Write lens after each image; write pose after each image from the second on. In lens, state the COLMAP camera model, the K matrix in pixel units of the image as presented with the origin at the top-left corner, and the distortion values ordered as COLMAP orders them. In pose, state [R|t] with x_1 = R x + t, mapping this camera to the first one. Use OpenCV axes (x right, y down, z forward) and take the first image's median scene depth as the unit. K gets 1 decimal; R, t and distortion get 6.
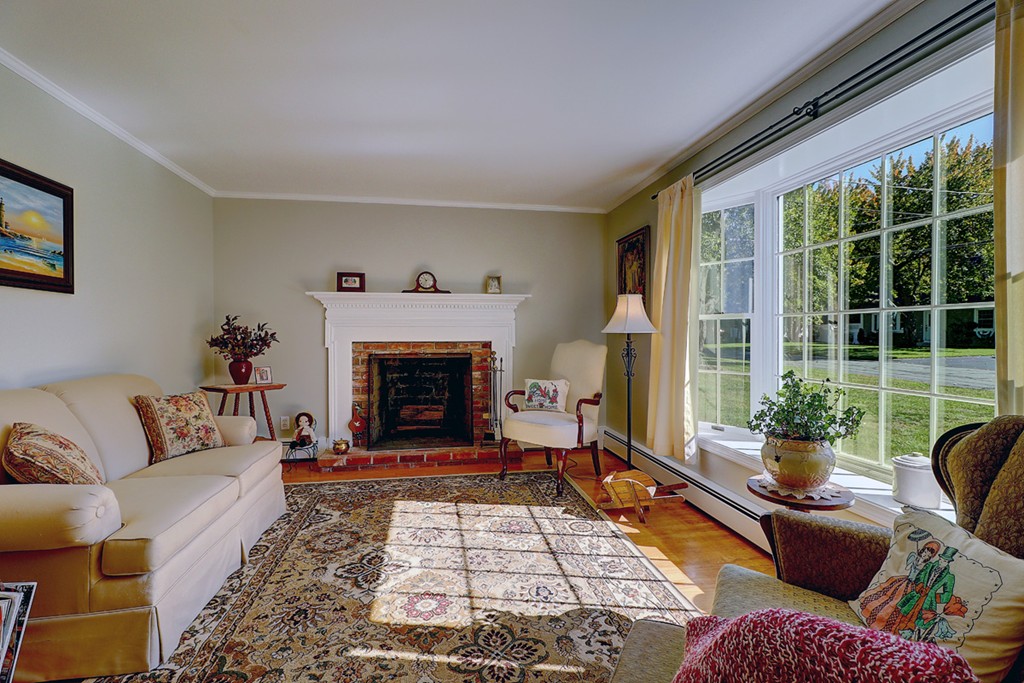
lens RADIAL K [[474.5, 0, 512.0], [0, 474.5, 340.9], [0, 0, 1]] dist [0.005922, -0.001316]
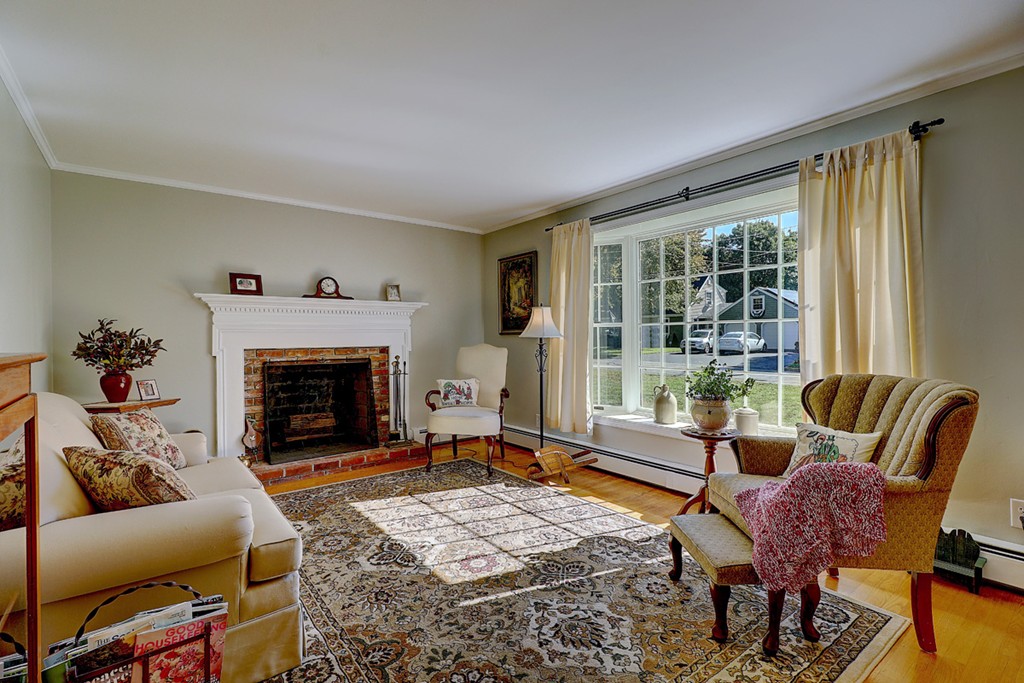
lens RADIAL K [[474.5, 0, 510.3], [0, 474.5, 338.5], [0, 0, 1]] dist [0.005922, -0.001316]
pose [[0.883729, -0.007220, 0.467943, -0.441437], [0.014295, 0.999831, -0.011571, -0.000527], [-0.467780, 0.016915, 0.883683, -0.075692]]
